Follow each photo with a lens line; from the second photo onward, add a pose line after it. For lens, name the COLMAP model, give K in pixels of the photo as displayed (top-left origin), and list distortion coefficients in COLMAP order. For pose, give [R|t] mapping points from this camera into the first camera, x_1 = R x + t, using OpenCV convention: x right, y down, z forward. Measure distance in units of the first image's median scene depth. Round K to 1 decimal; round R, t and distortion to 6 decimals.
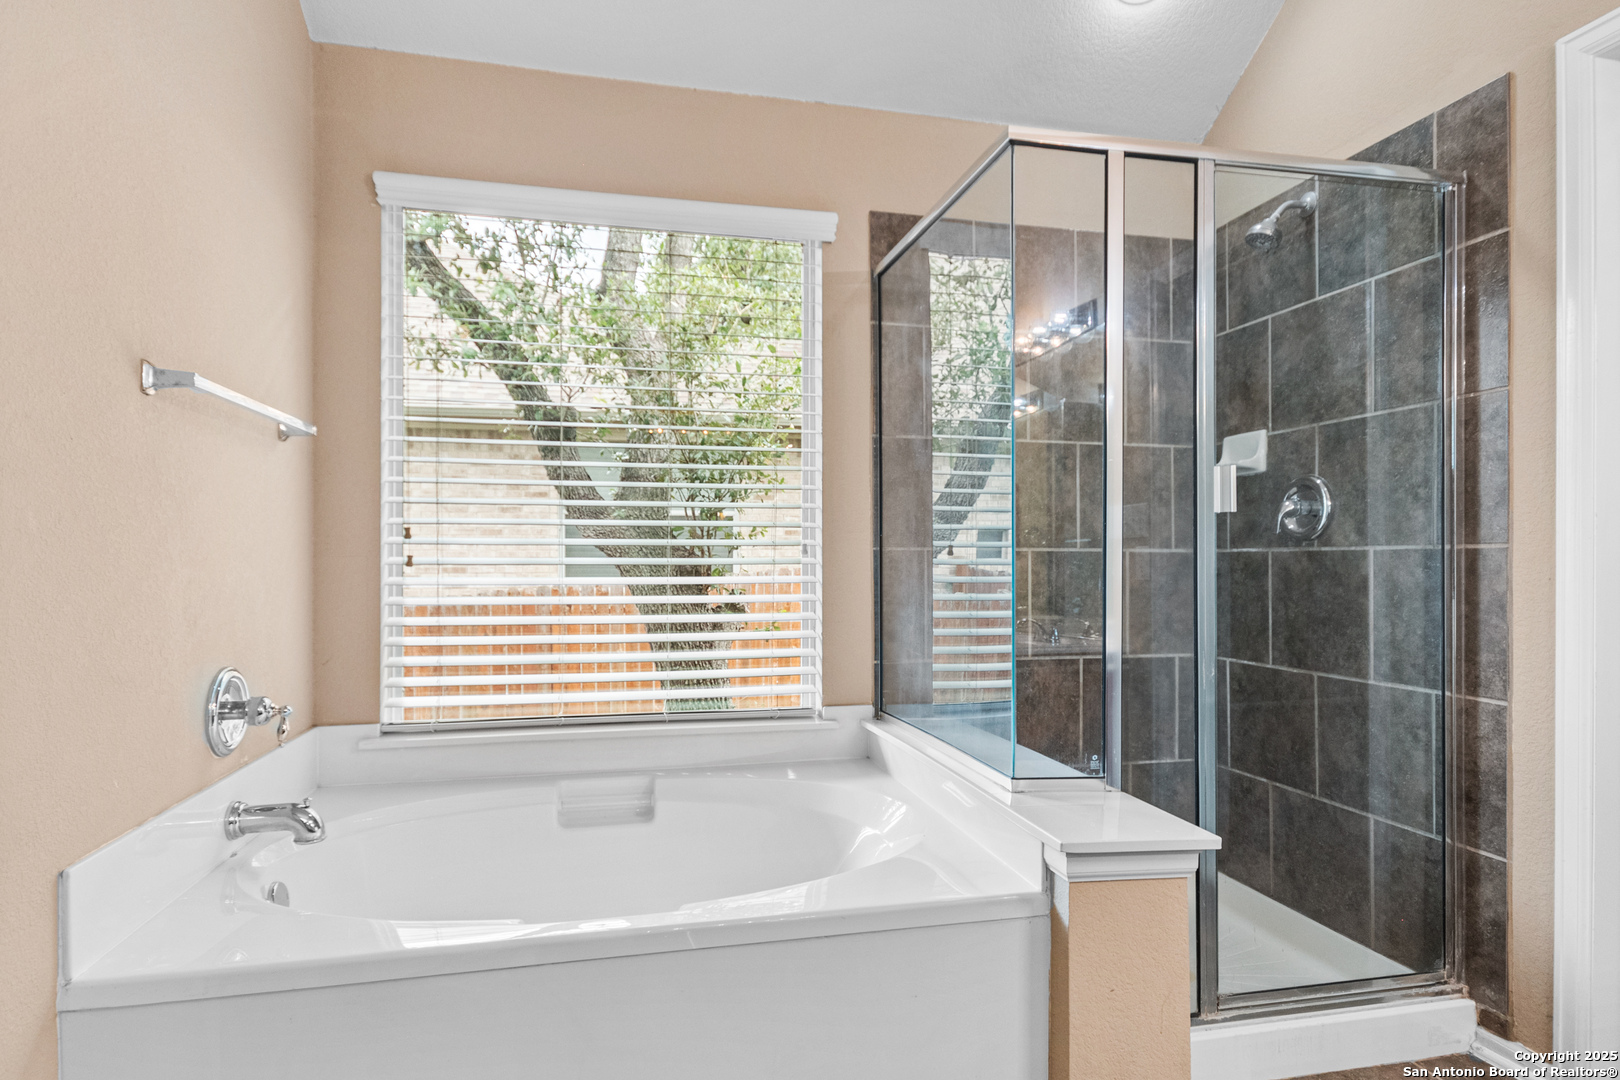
lens RADIAL K [[869.4, 0, 804.8], [0, 869.4, 556.7], [0, 0, 1]] dist [0.003089, -0.002100]
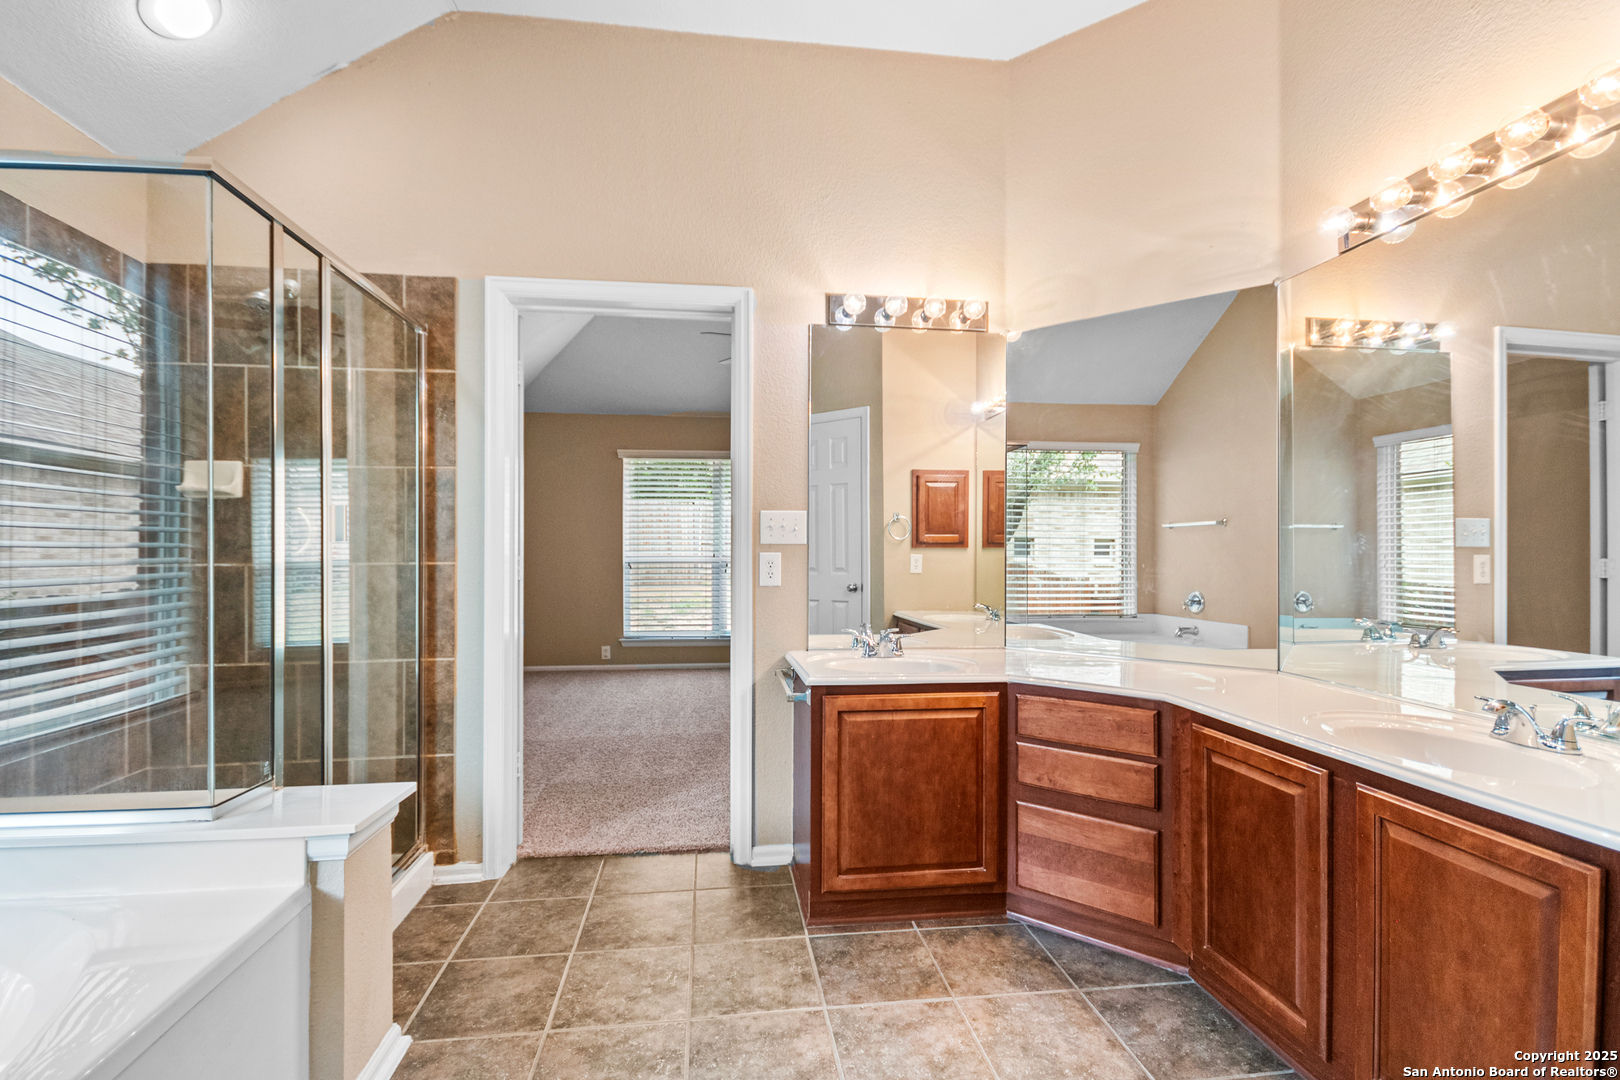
lens RADIAL K [[717.7, 0, 806.6], [0, 717.7, 538.1], [0, 0, 1]] dist [-0.000224, -0.000937]
pose [[0.070633, 0.014665, 0.997395, -0.489573], [-0.000961, 0.999892, -0.014633, -0.039625], [-0.997502, 0.000075, 0.070640, 0.231392]]
